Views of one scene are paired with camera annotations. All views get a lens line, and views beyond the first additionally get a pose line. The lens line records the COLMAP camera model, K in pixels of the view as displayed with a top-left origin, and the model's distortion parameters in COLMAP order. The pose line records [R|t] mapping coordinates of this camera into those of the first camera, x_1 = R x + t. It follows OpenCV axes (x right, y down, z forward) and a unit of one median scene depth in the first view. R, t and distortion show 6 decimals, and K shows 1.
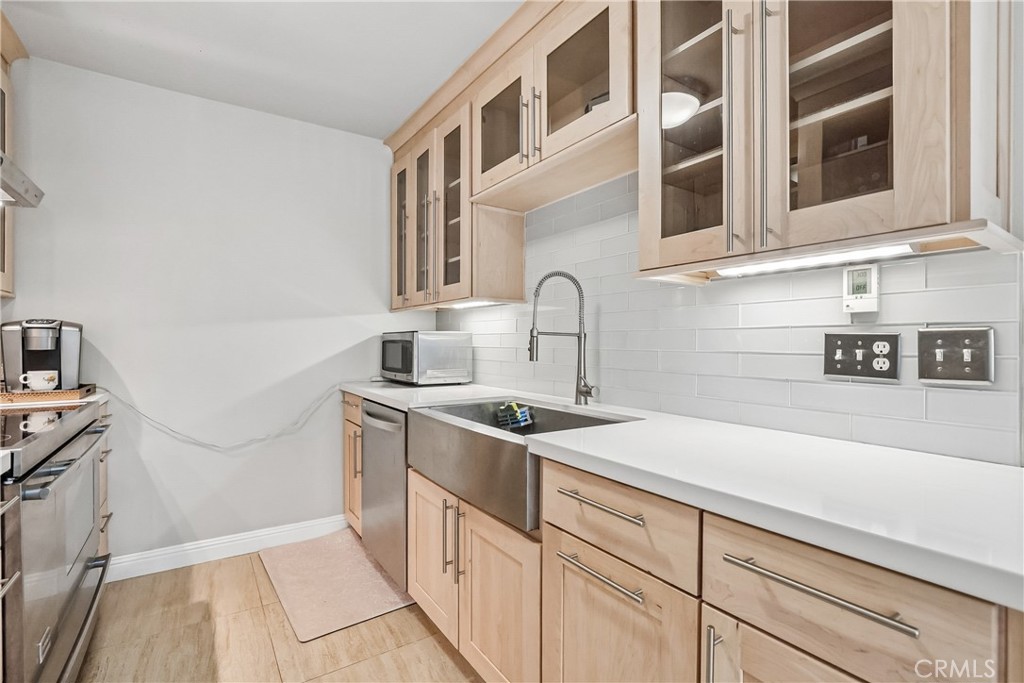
lens RADIAL K [[471.5, 0, 505.8], [0, 471.5, 344.6], [0, 0, 1]] dist [-0.013680, 0.001159]
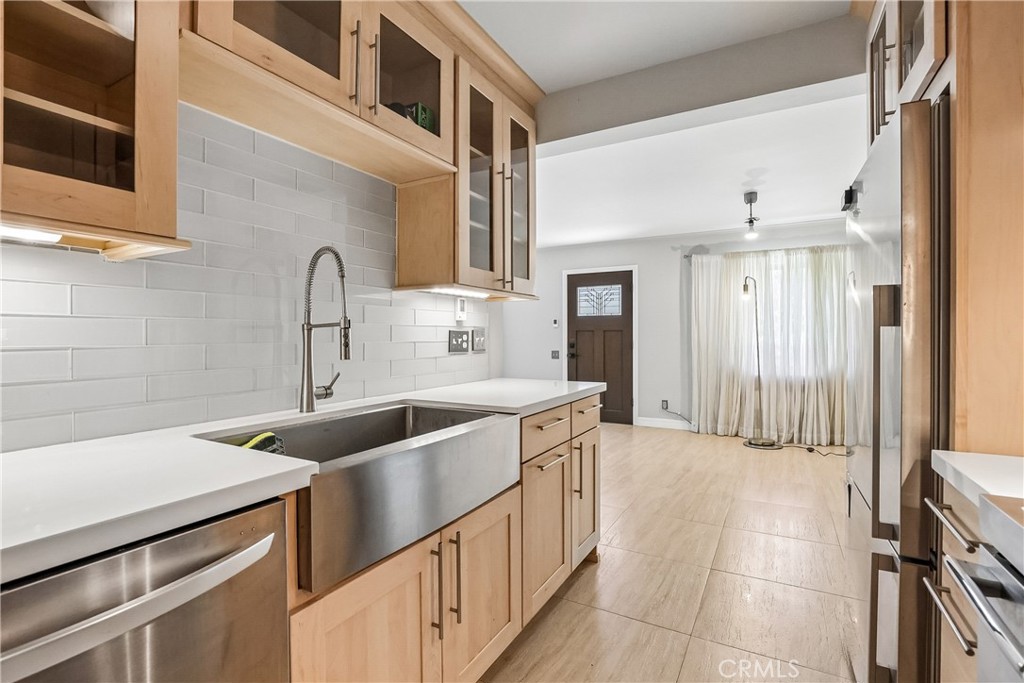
lens RADIAL K [[471.5, 0, 510.7], [0, 471.5, 337.3], [0, 0, 1]] dist [-0.013680, 0.001159]
pose [[-0.439880, -0.000439, 0.898057, -0.724204], [0.009721, 0.999939, 0.005250, -0.001931], [-0.898004, 0.011039, -0.439849, 1.034614]]
